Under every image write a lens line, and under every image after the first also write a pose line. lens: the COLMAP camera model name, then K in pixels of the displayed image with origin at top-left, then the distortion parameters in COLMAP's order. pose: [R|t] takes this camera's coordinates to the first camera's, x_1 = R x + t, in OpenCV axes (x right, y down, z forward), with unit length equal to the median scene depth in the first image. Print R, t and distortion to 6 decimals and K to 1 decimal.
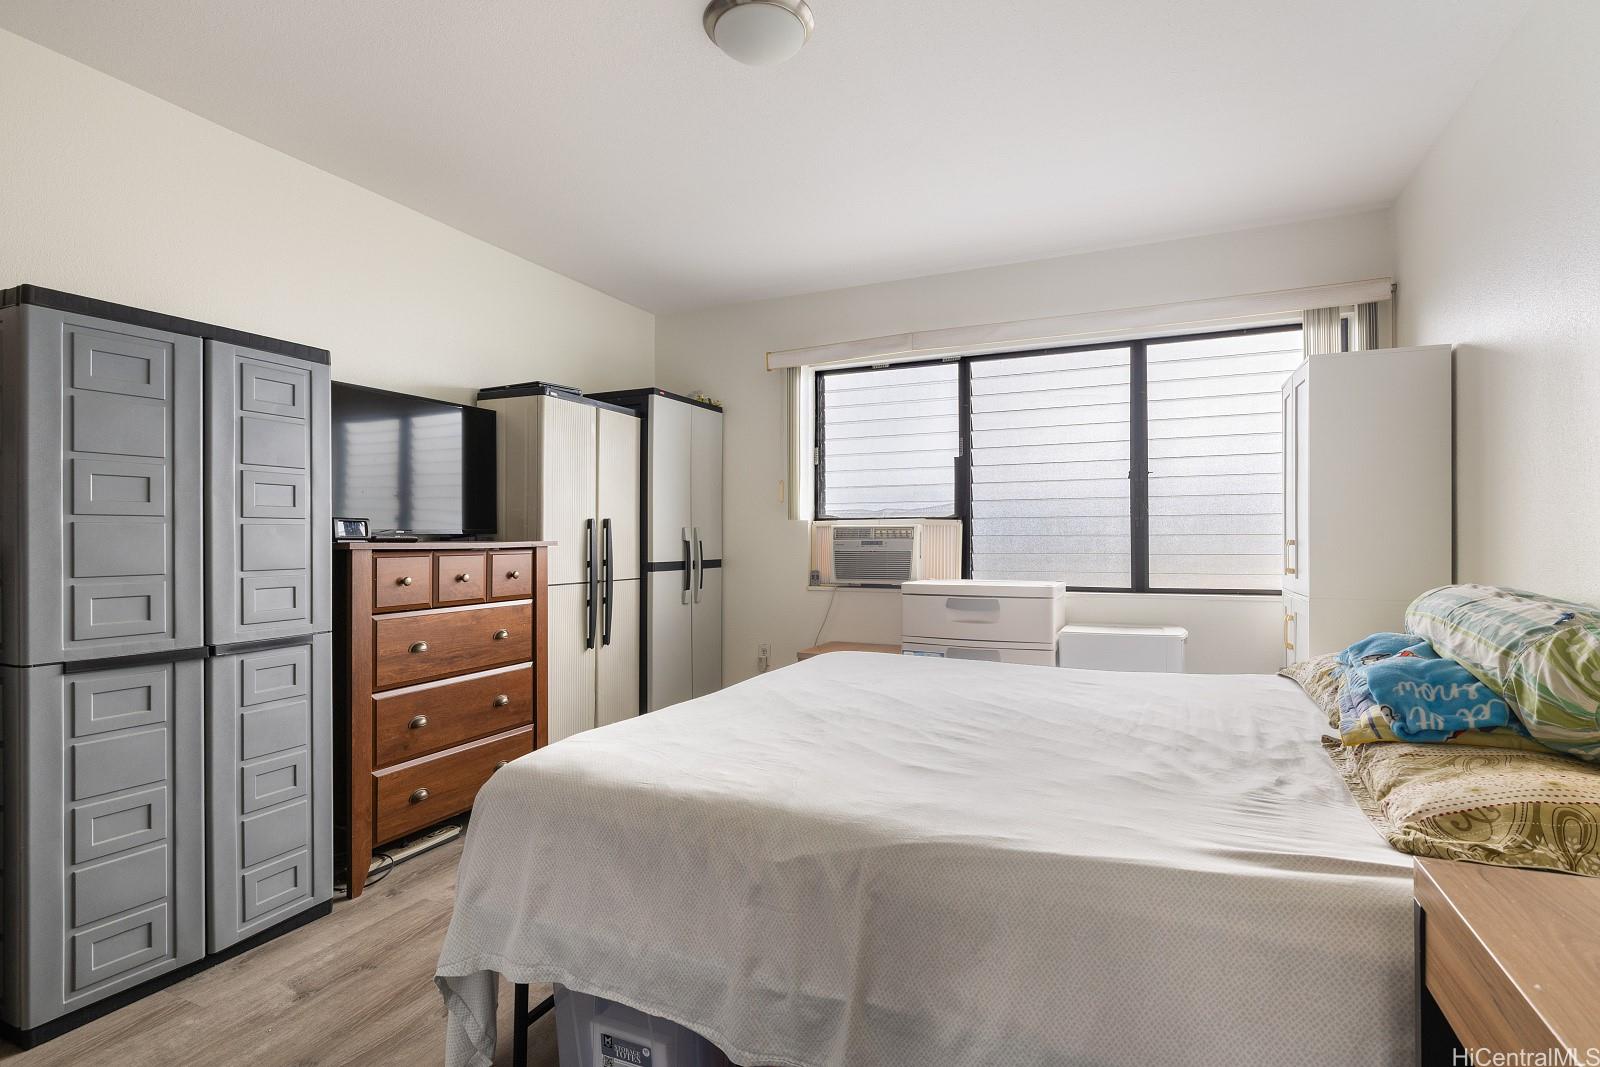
lens RADIAL K [[776.2, 0, 800.0], [0, 776.2, 533.5], [0, 0, 1]] dist [-0.010773, 0.000007]
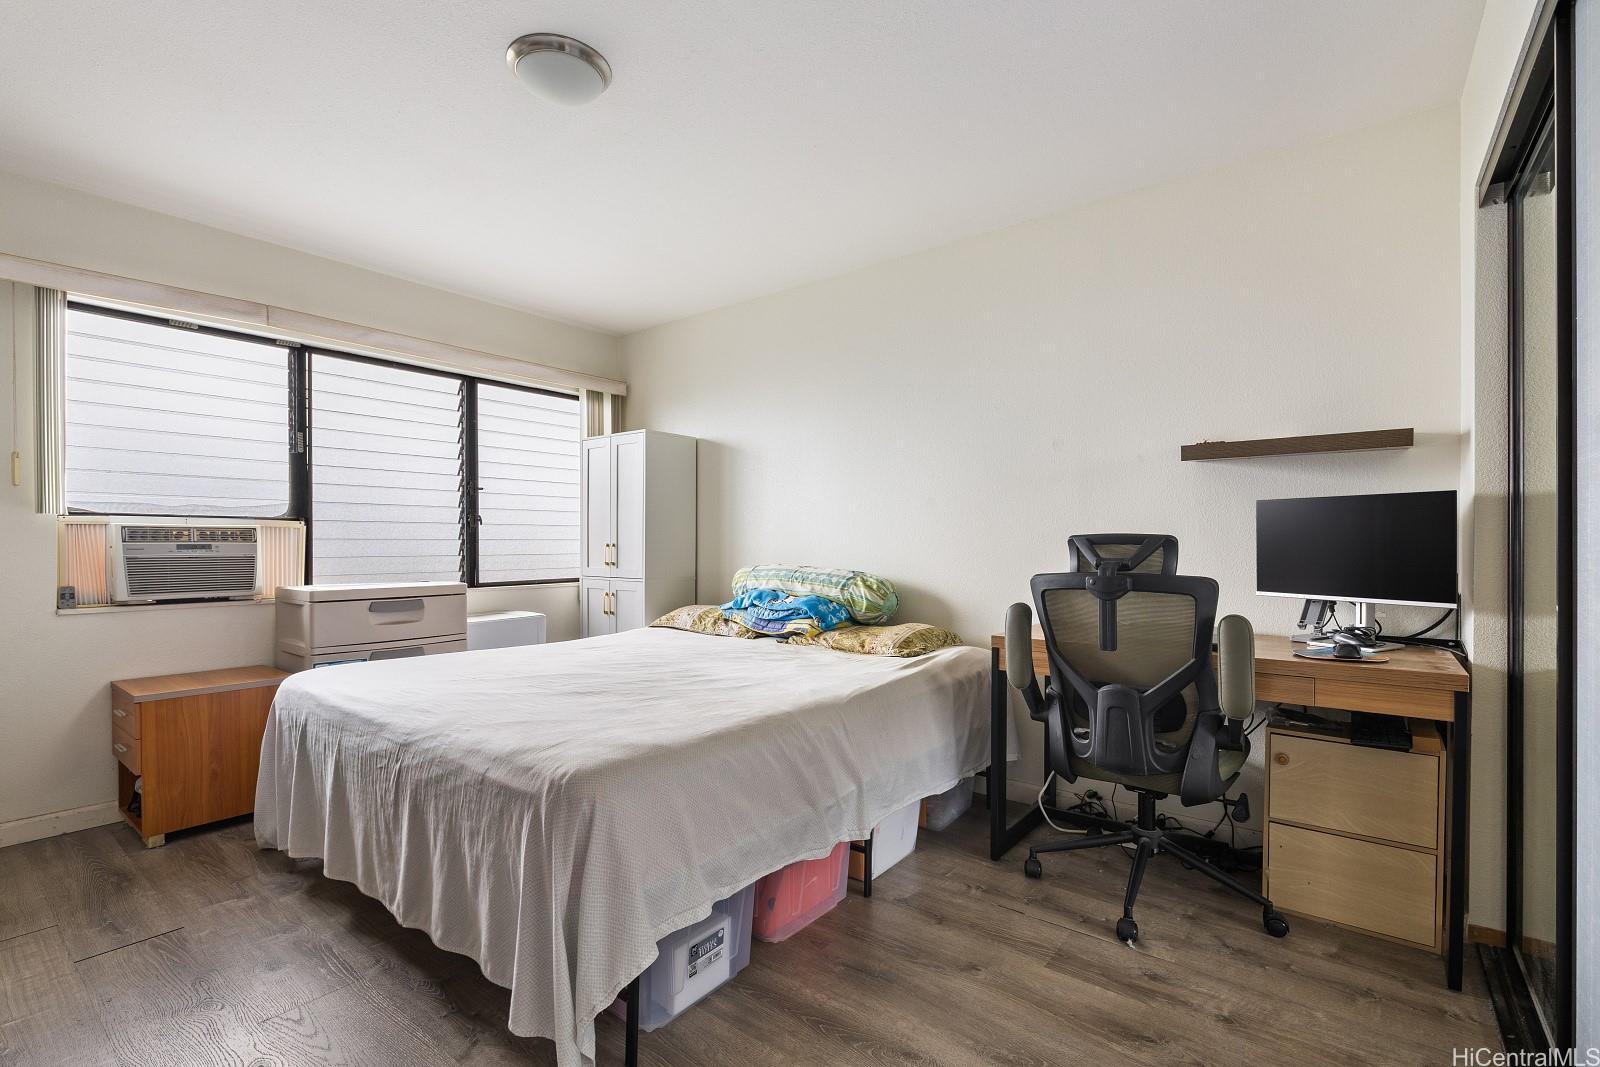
lens RADIAL K [[727.8, 0, 803.1], [0, 727.8, 544.9], [0, 0, 1]] dist [0.000827, -0.000028]
pose [[0.230367, 0.000309, 0.973104, -0.501742], [-0.006399, 0.999979, 0.001198, 0.005369], [-0.973083, -0.006503, 0.230365, 0.218858]]
